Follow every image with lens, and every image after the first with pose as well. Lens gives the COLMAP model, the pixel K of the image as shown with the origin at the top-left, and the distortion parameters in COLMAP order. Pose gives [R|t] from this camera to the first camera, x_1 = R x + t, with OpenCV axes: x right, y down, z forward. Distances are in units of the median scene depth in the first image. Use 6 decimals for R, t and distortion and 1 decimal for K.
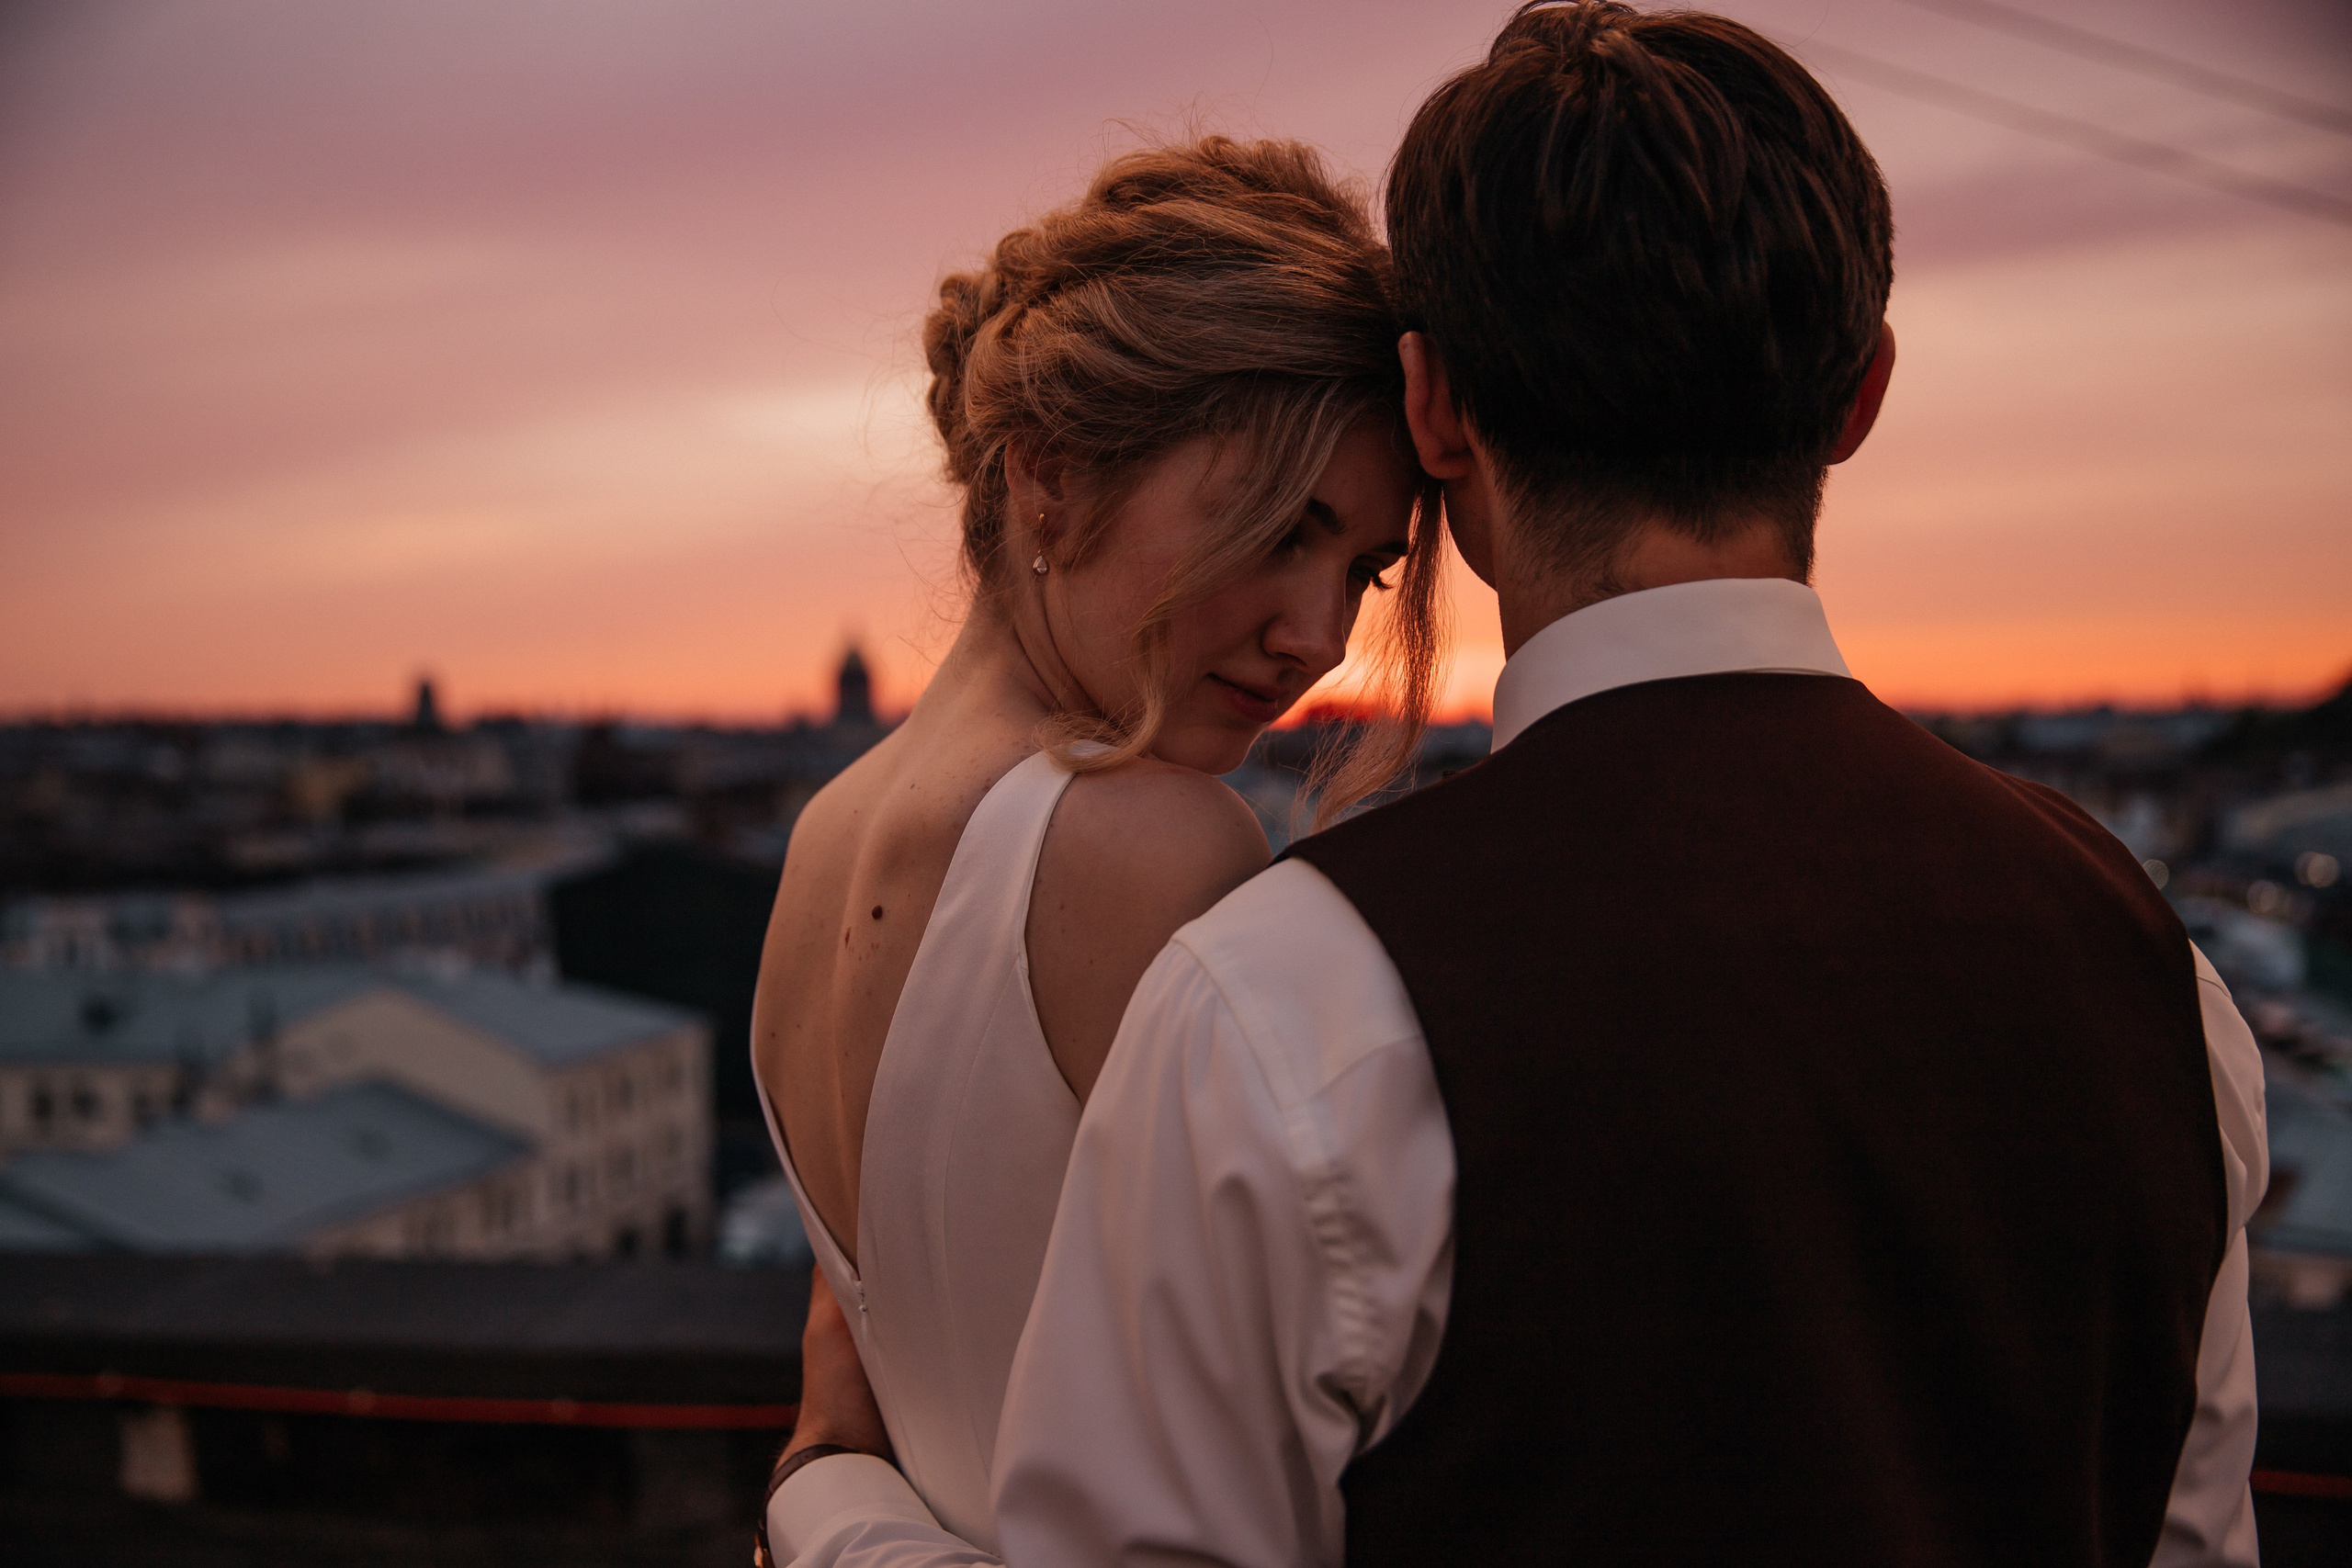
lens RADIAL K [[2536.2, 0, 1176.0], [0, 2536.2, 794.5], [0, 0, 1]] dist [0.014099, 0.000000]
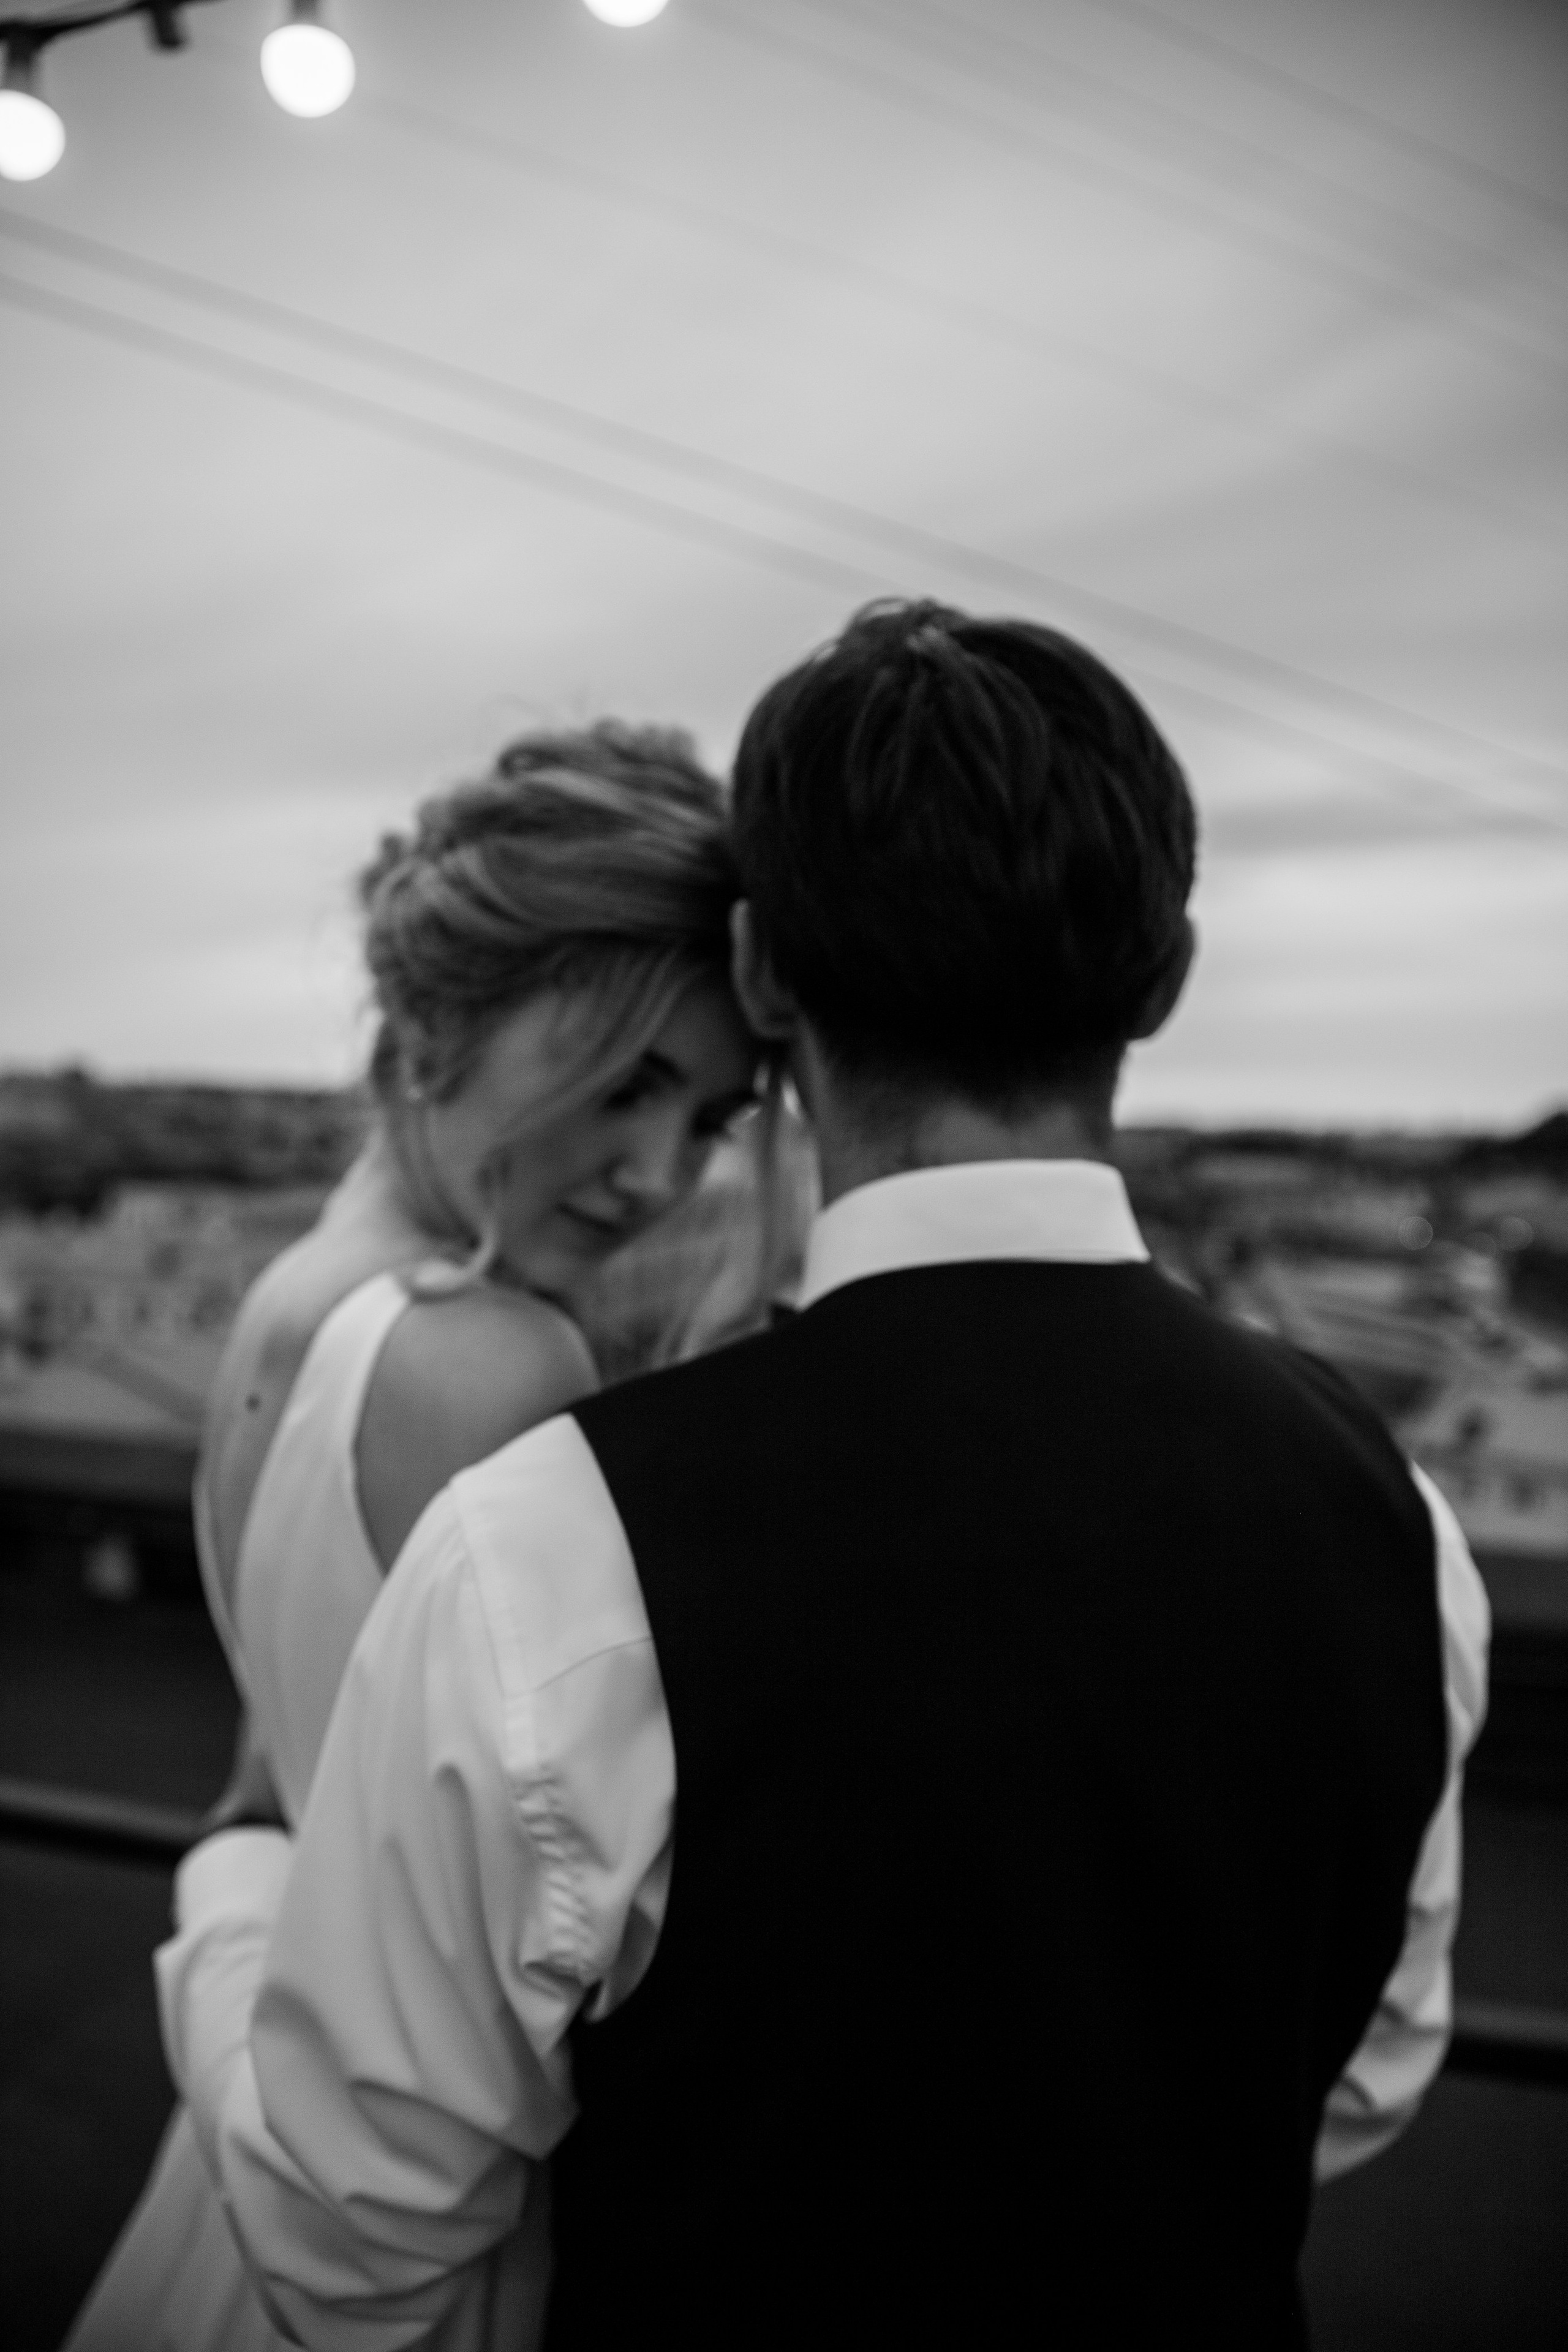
lens RADIAL K [[1535.4, 0, 861.8], [0, 1535.4, 1141.9], [0, 0, 1]] dist [-0.091939, 0.002863]
pose [[0.998582, 0.051350, 0.014021, 0.142466], [-0.051267, 0.998665, -0.006244, -0.083300], [-0.014323, 0.005517, 0.999882, 0.368484]]
